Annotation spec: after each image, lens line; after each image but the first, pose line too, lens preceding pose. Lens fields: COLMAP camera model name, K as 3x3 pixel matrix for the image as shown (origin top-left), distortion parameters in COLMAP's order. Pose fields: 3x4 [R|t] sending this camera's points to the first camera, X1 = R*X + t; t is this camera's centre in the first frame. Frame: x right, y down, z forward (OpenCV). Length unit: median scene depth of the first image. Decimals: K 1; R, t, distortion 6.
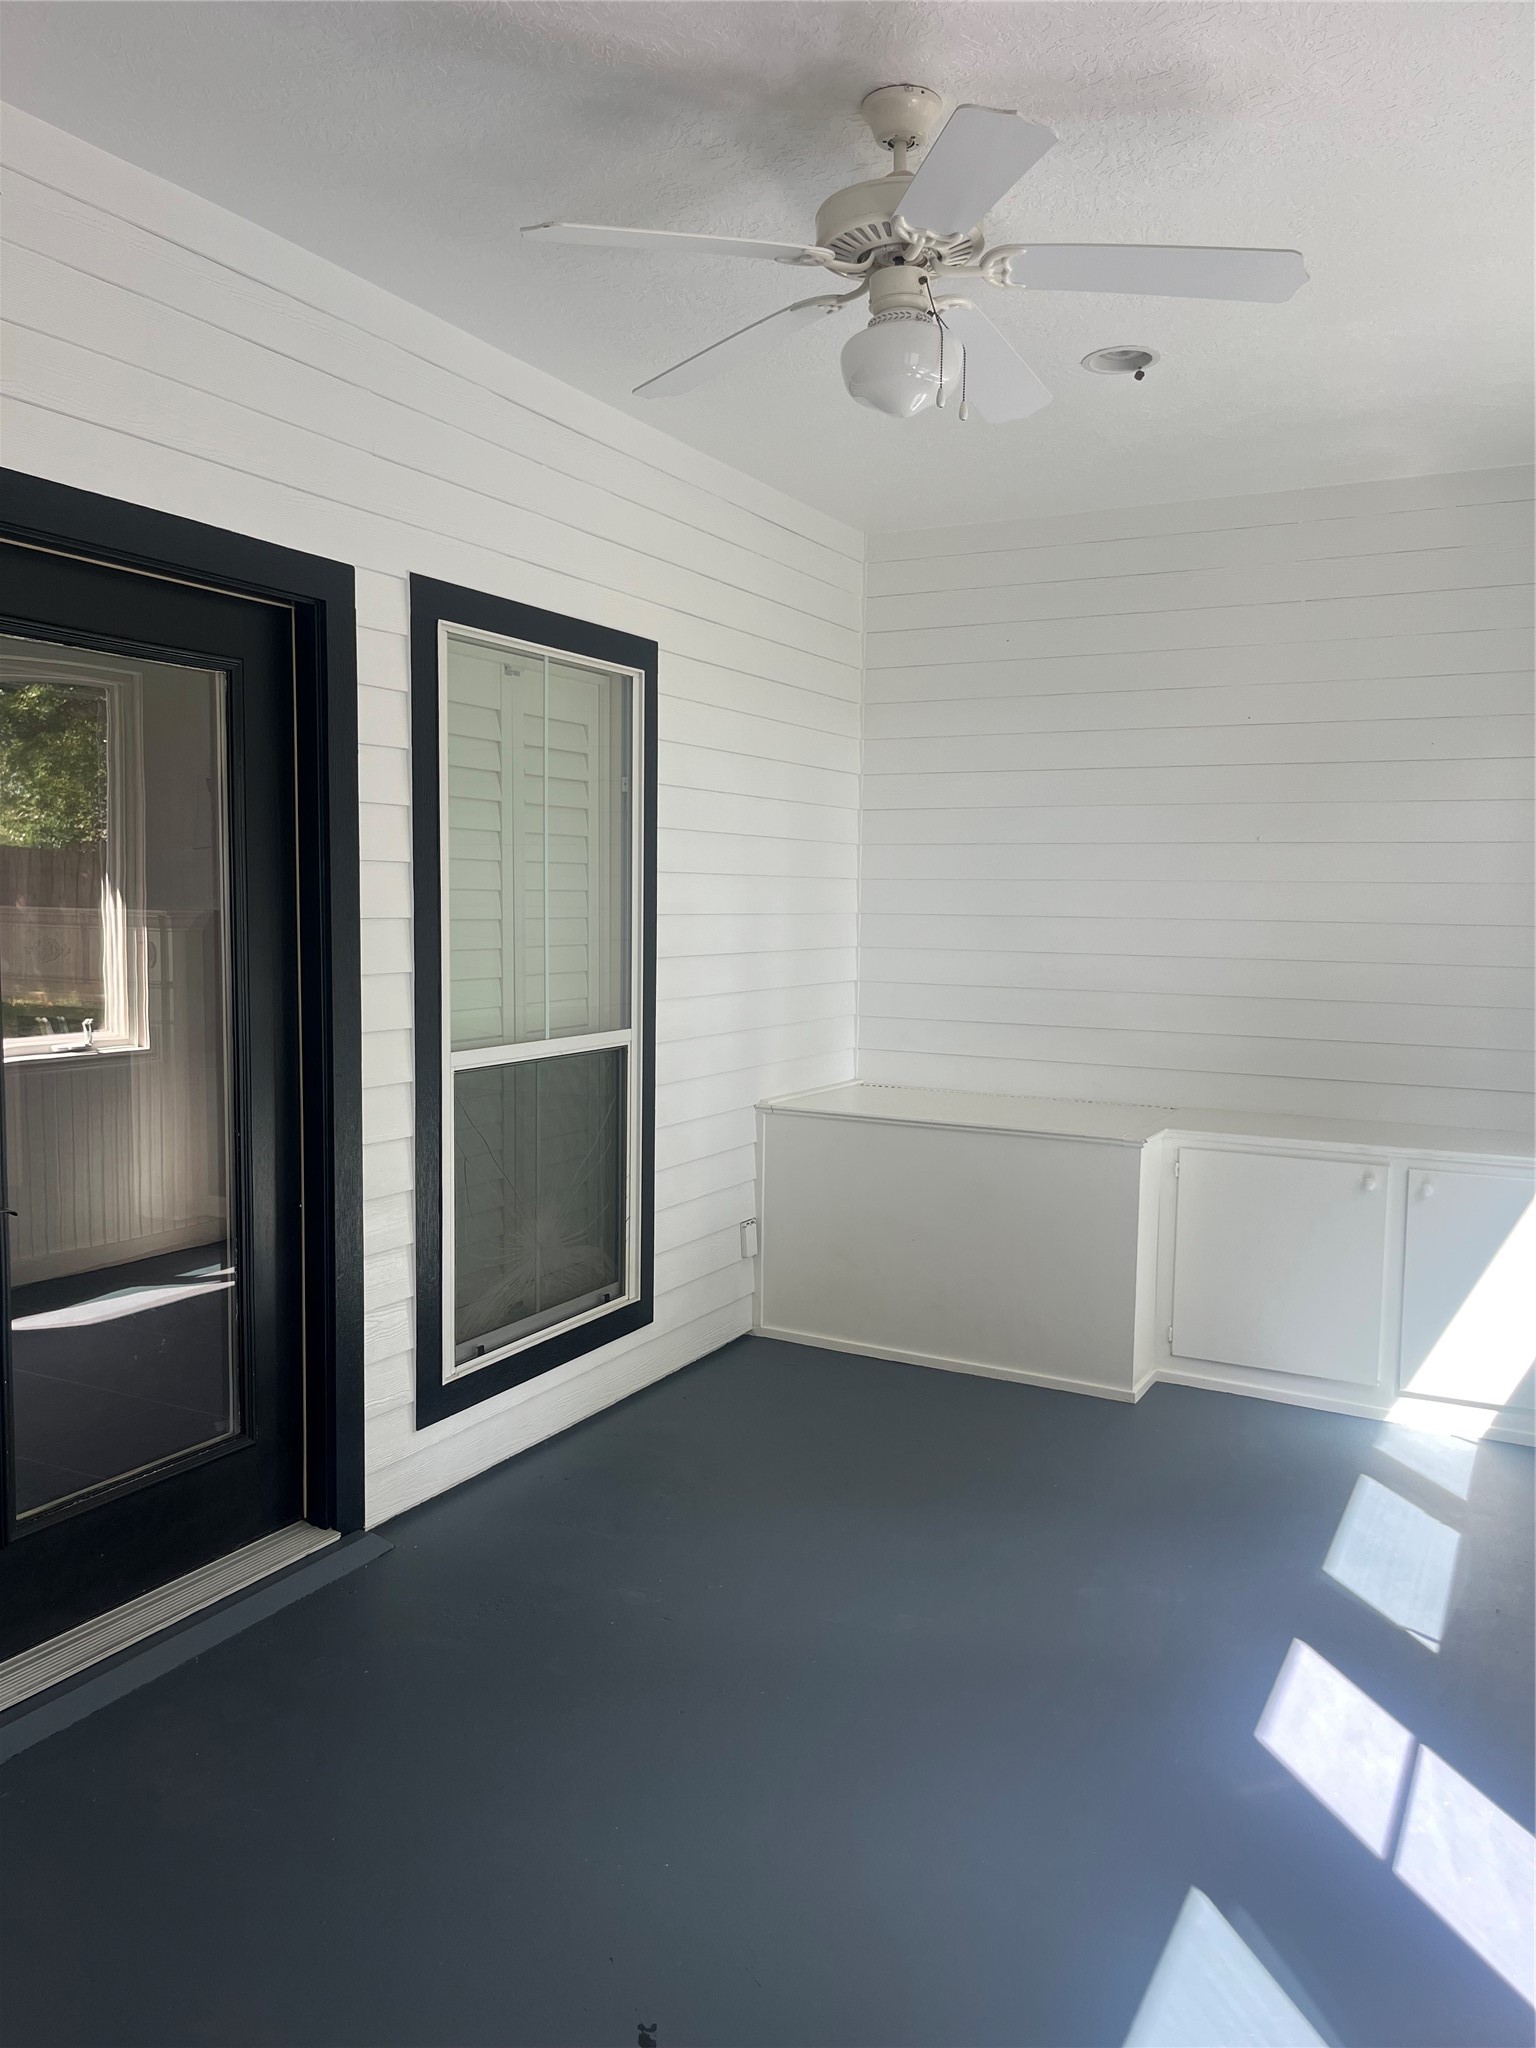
lens RADIAL K [[1562.2, 0, 766.2], [0, 1562.2, 1021.6], [0, 0, 1]] dist [0.064634, -0.094290]
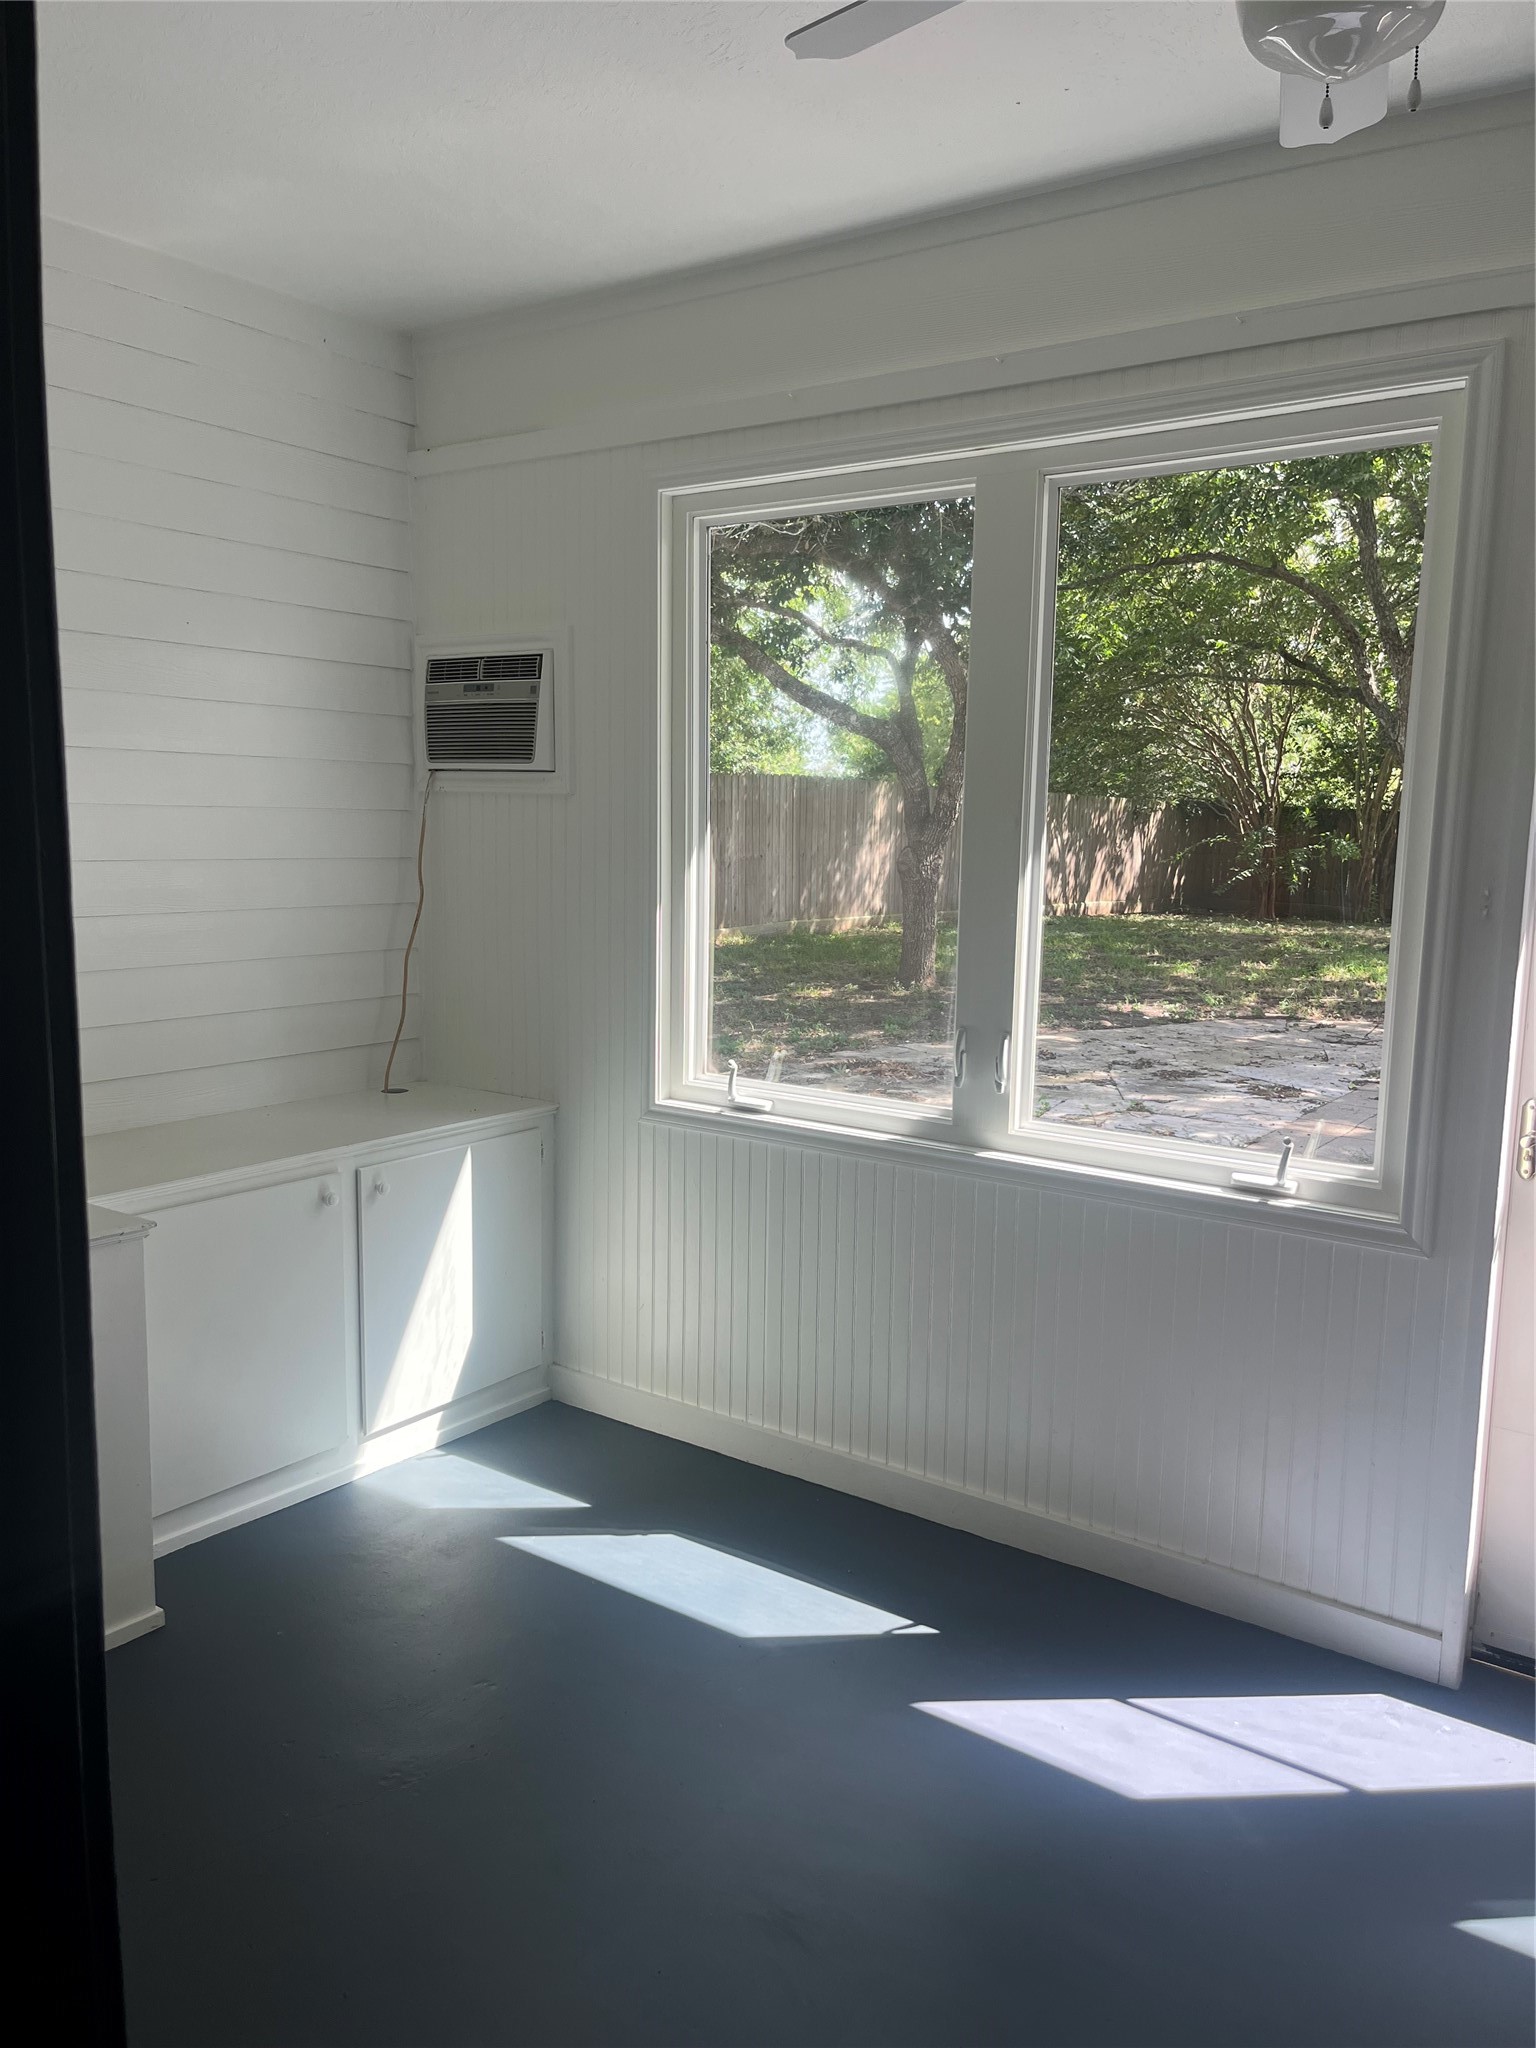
lens RADIAL K [[1562.2, 0, 766.1], [0, 1562.2, 1027.3], [0, 0, 1]] dist [0.064634, -0.094290]
pose [[0.158871, -0.153268, 0.975330, -0.464431], [0.075620, 0.986864, 0.142763, -0.107321], [-0.984399, 0.051074, 0.168375, 0.909807]]
